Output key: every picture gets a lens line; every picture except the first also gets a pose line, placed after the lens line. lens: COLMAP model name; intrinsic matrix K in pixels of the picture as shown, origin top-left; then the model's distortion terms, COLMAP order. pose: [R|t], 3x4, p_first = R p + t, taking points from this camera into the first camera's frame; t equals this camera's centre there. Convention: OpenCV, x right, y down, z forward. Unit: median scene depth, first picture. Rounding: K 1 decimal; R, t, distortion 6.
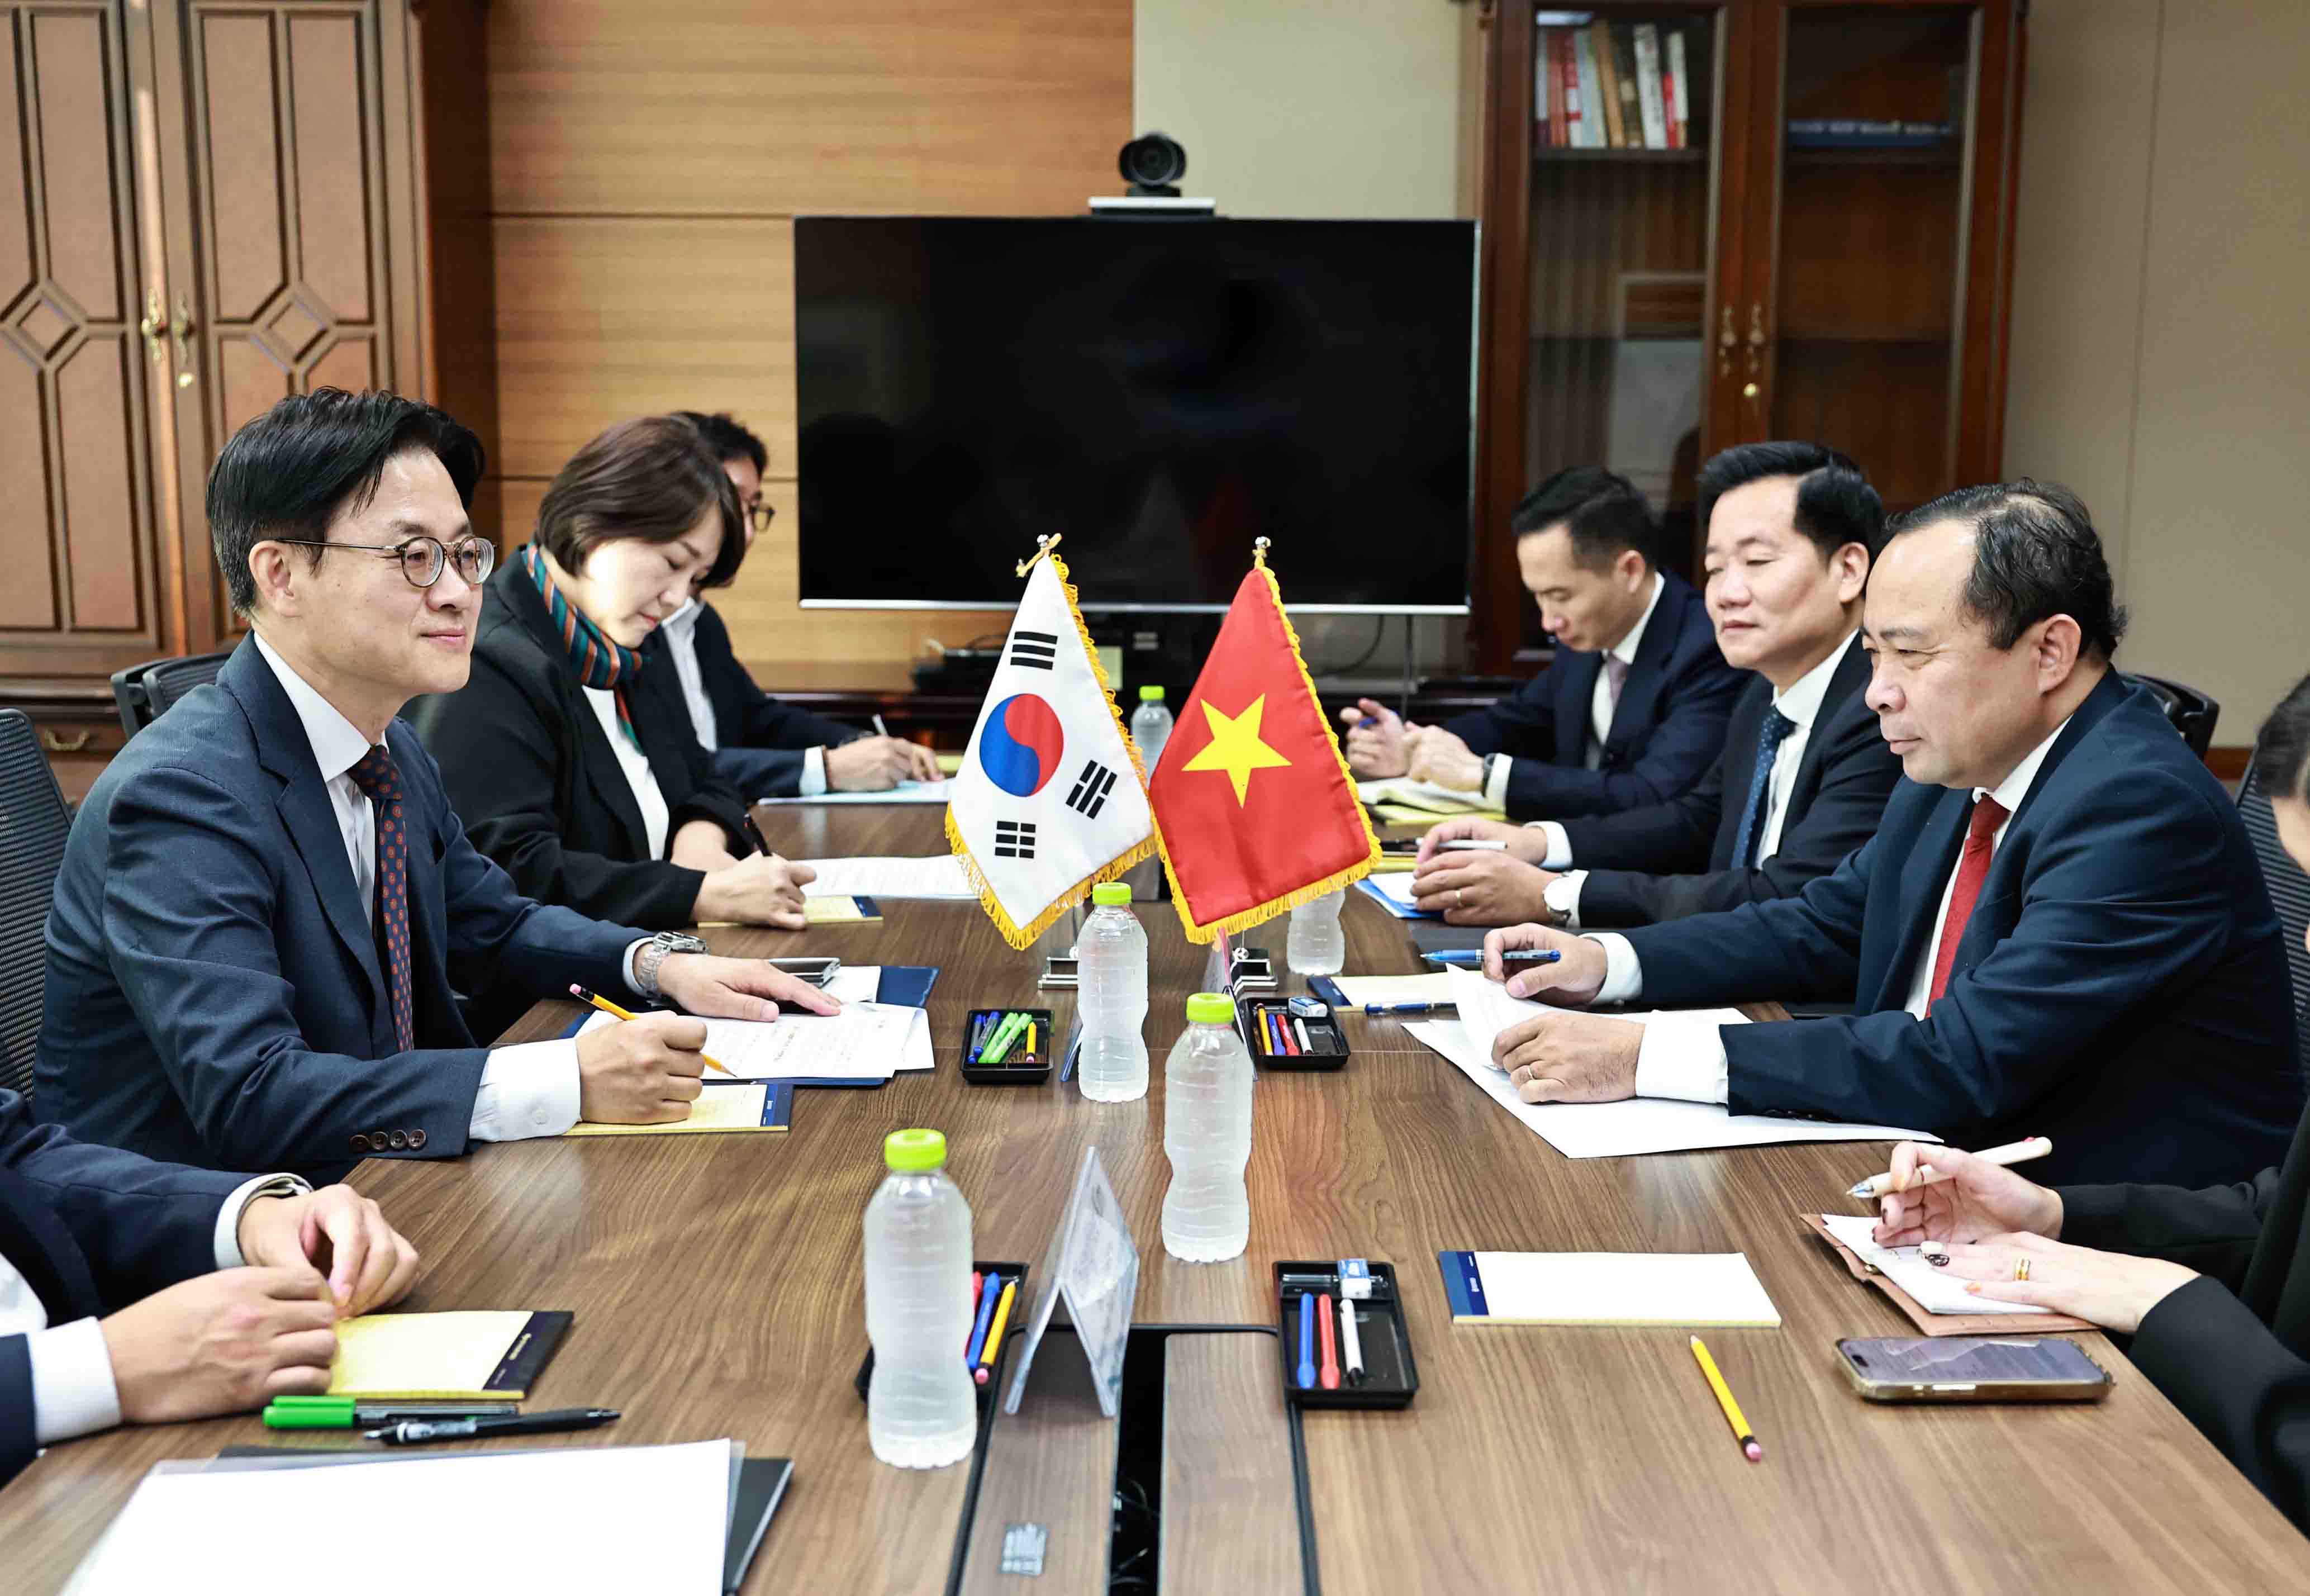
lens RADIAL K [[2686.8, 0, 1301.6], [0, 2686.8, 850.7], [0, 0, 1]] dist [-0.008766, -0.018542]
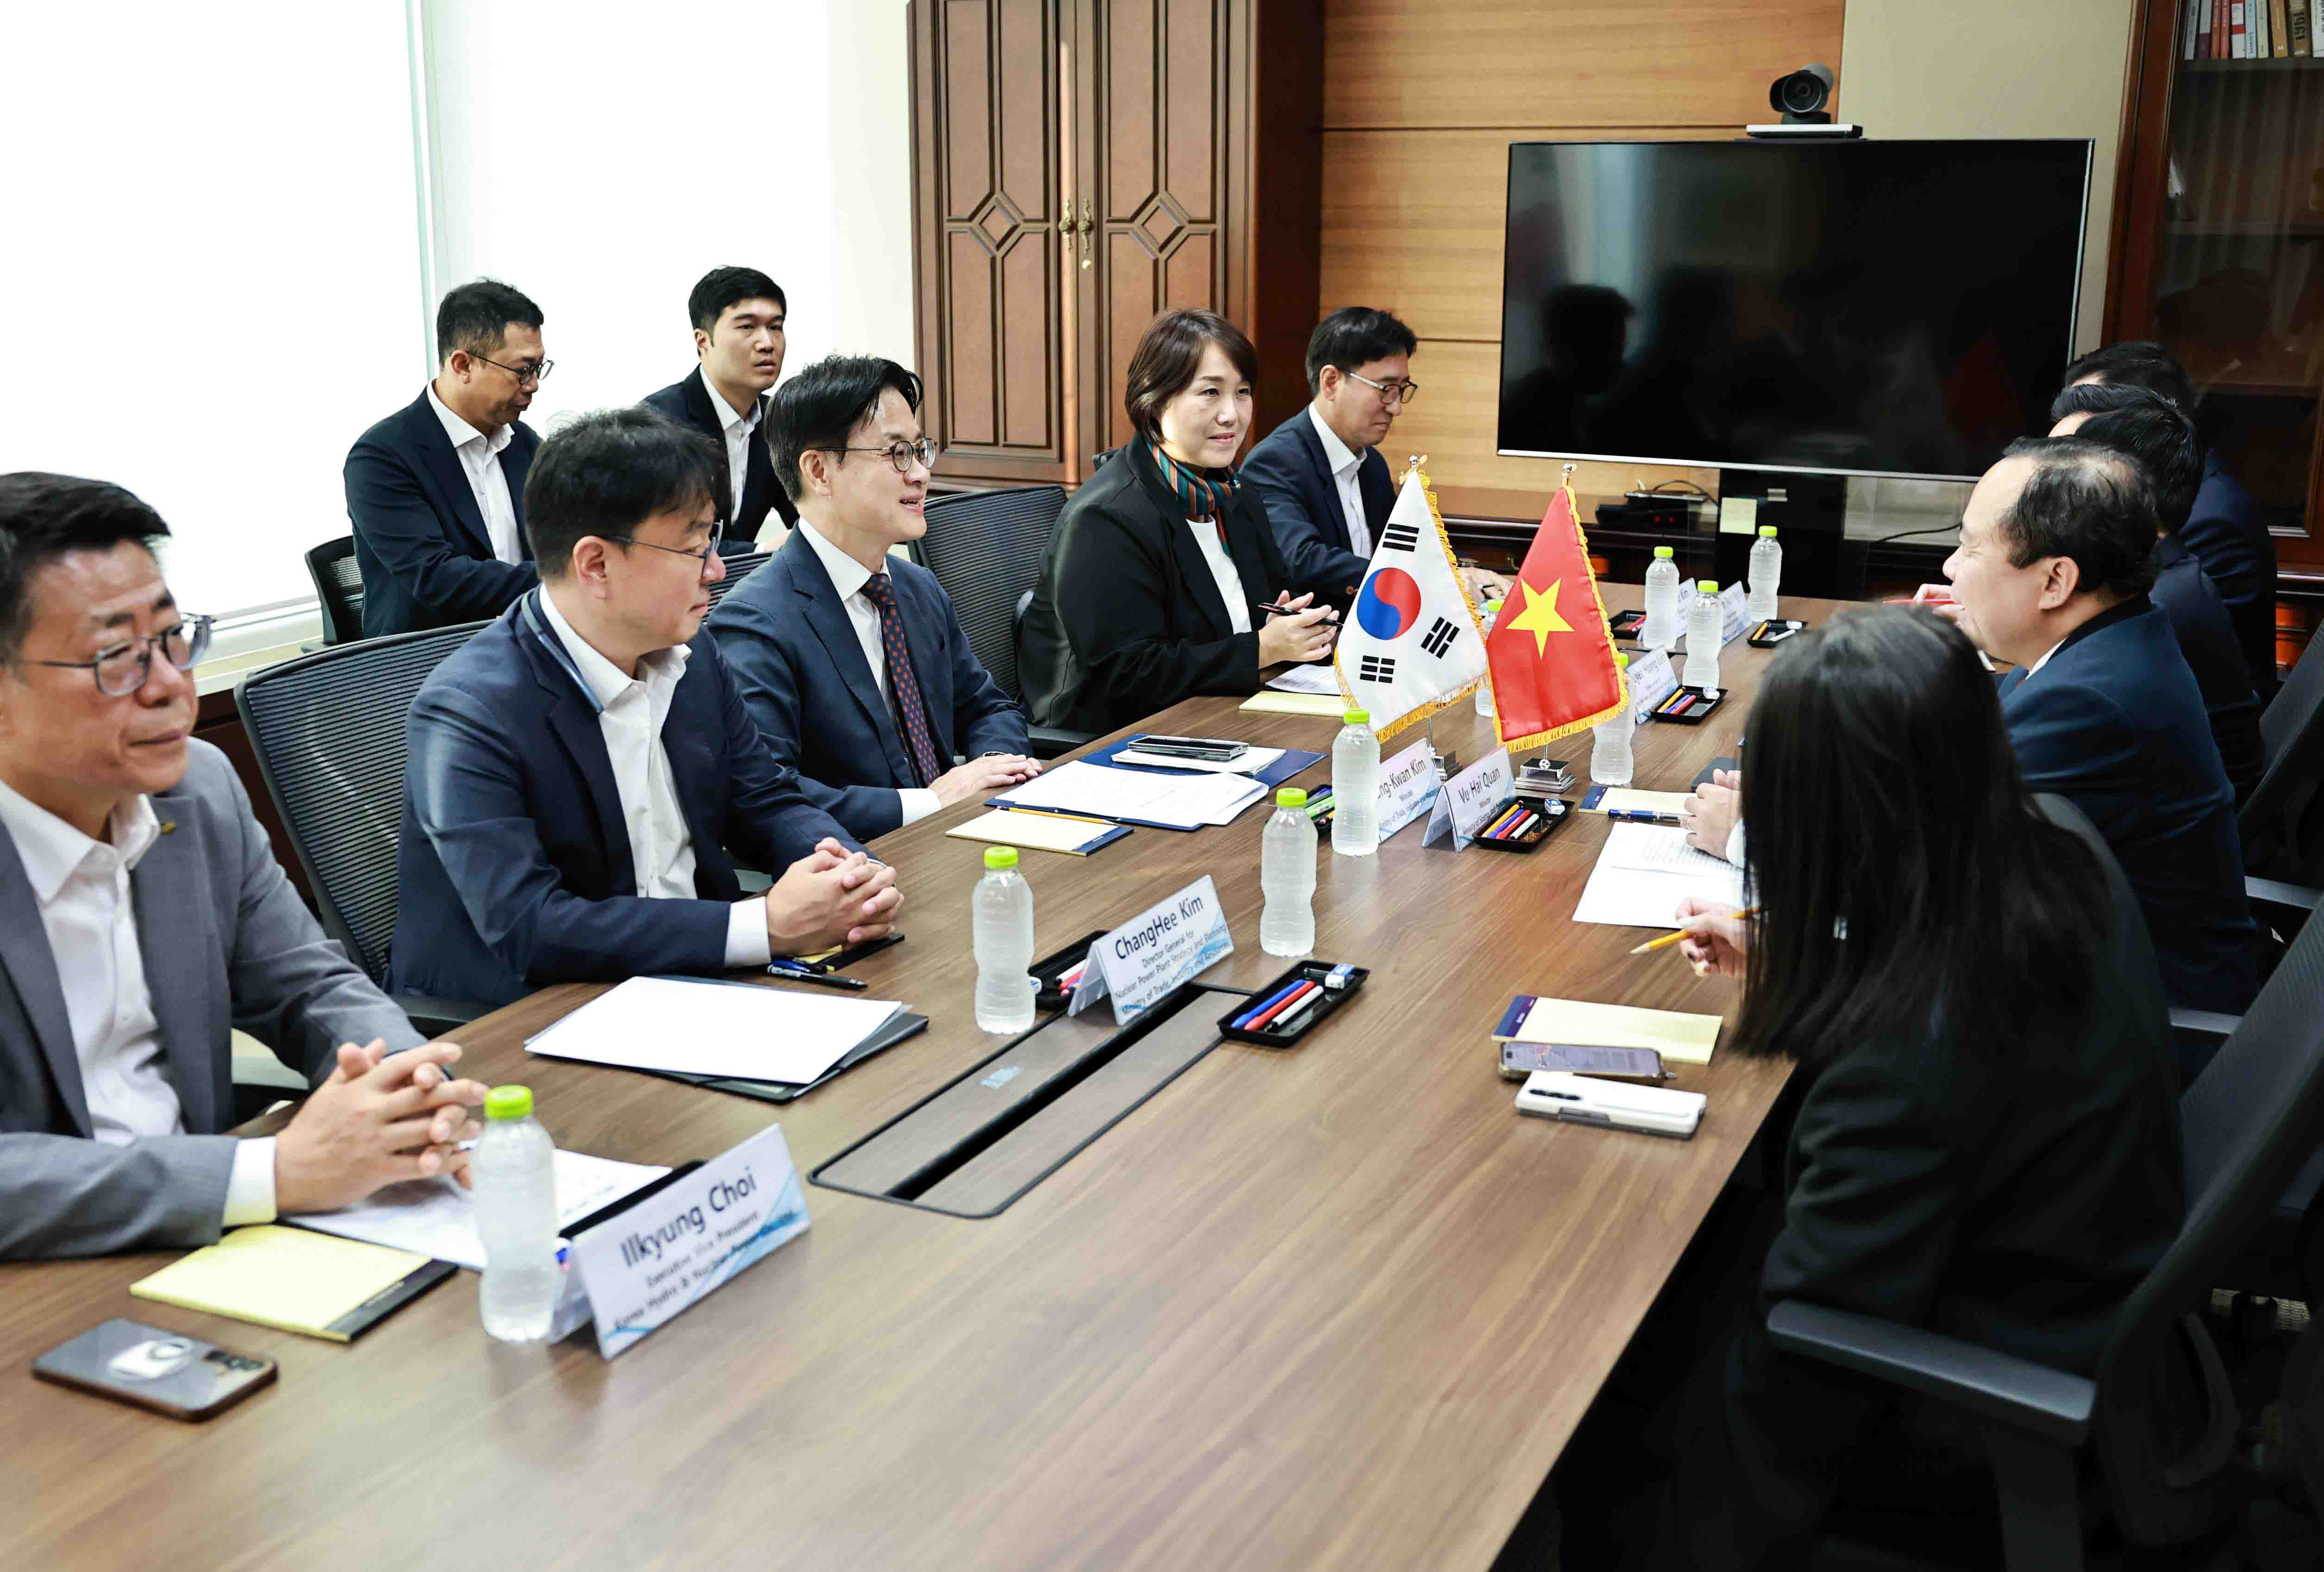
lens RADIAL K [[2541.7, 0, 1162.0], [0, 2541.7, 786.0], [0, 0, 1]] dist [-0.001465, 0.011434]
pose [[0.892032, 0.102240, -0.440257, 0.272645], [-0.071615, 0.993746, 0.085672, -0.034755], [0.446263, -0.044893, 0.893775, -0.181993]]
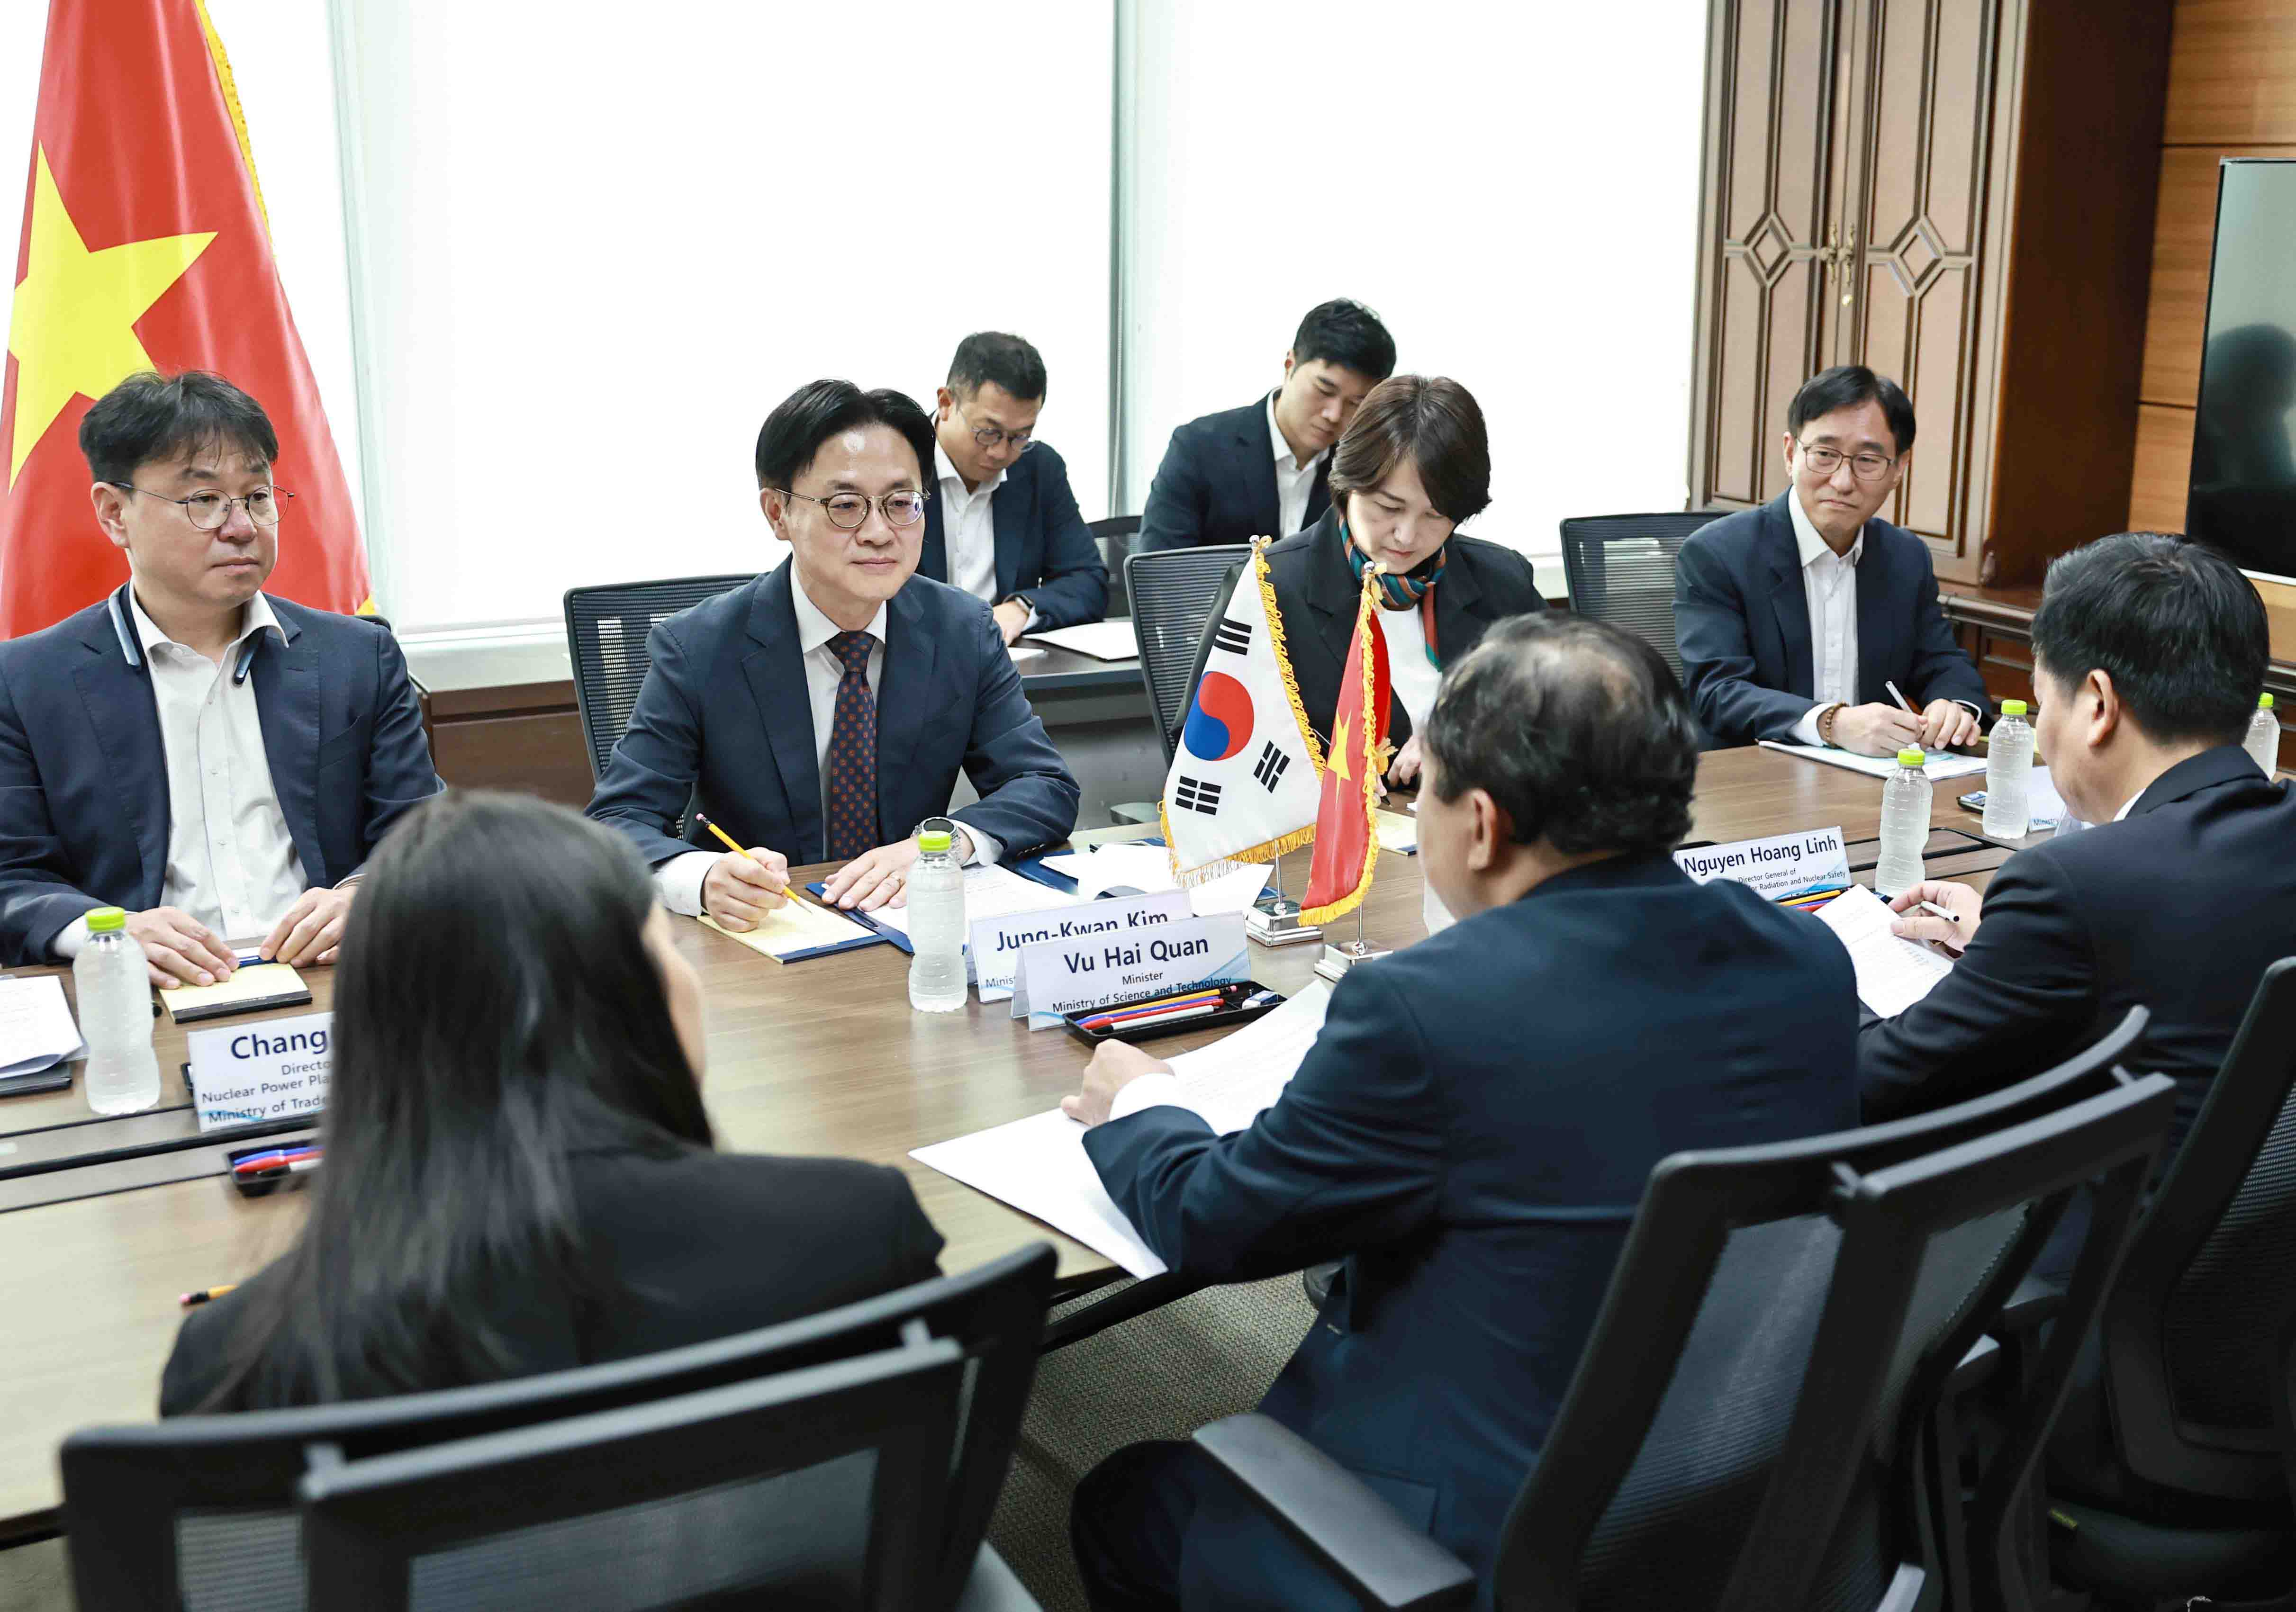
lens RADIAL K [[2526.2, 0, 1150.2], [0, 2526.2, 945.7], [0, 0, 1]] dist [-0.191031, 0.209392]
pose [[0.428661, 0.258199, -0.865785, 0.584274], [-0.145920, 0.965498, 0.215689, -0.119897], [0.891604, 0.033878, 0.451547, 0.342342]]
